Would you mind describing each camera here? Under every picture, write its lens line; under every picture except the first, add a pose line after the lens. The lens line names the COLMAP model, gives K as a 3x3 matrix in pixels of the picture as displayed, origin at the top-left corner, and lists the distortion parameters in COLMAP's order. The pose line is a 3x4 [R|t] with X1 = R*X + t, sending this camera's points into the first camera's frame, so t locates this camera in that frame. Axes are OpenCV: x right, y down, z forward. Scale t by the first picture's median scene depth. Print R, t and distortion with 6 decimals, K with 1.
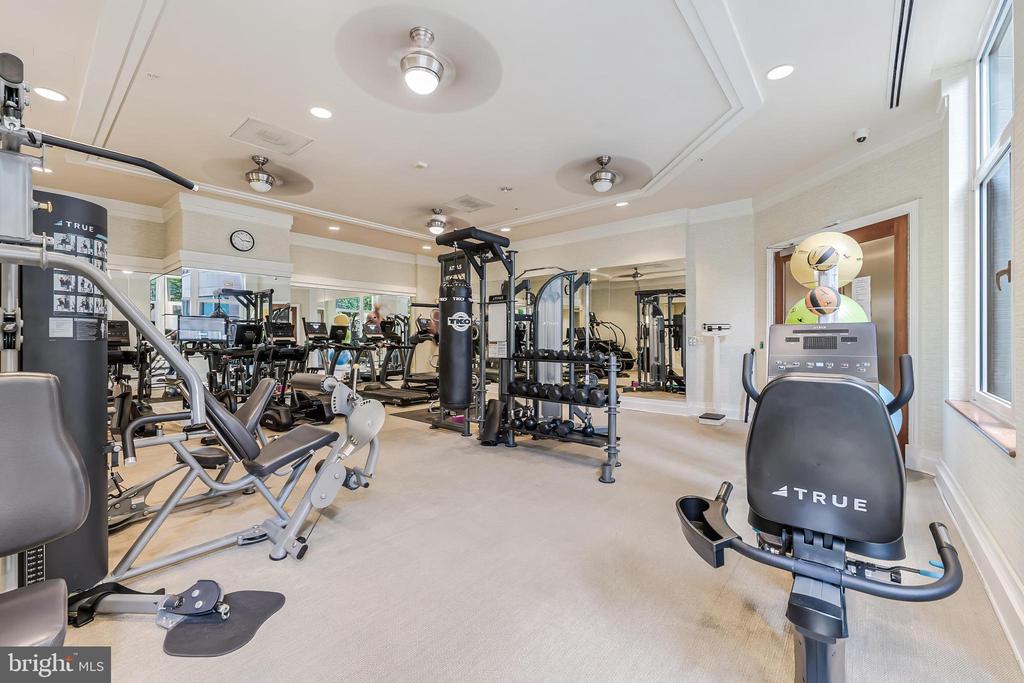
lens RADIAL K [[413.9, 0, 511.6], [0, 413.9, 339.9], [0, 0, 1]] dist [0.000017, 0.000000]
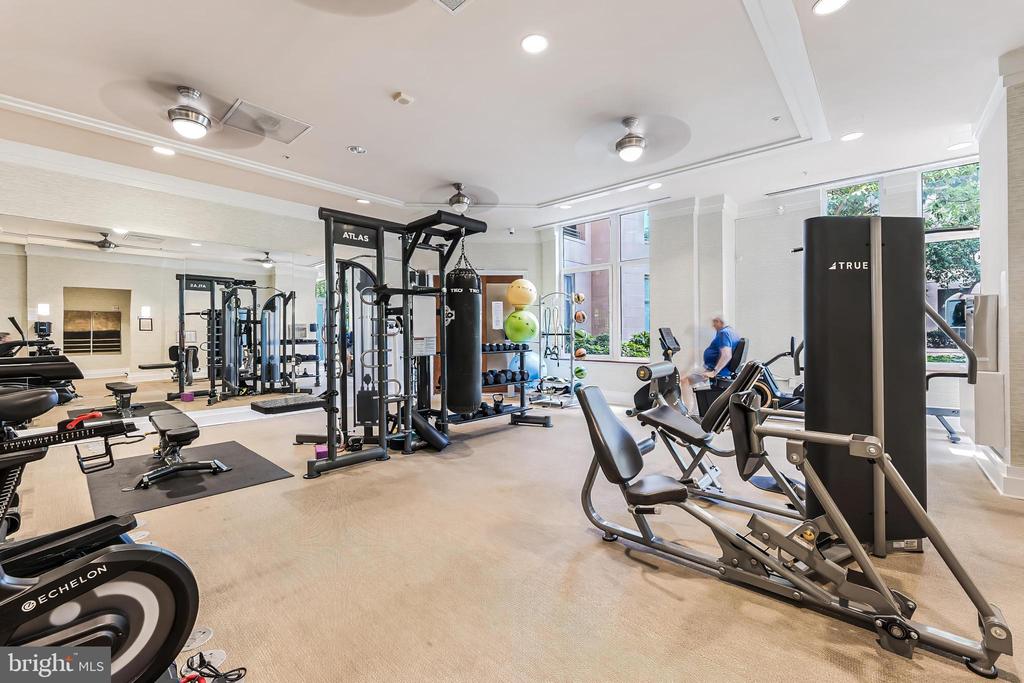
lens RADIAL K [[413.9, 0, 511.3], [0, 413.9, 335.1], [0, 0, 1]] dist [0.000017, 0.000000]
pose [[0.026473, -0.000390, 0.999649, -0.985790], [0.008603, 0.999963, 0.000163, 0.000177], [-0.999613, 0.008596, 0.026475, 0.822643]]
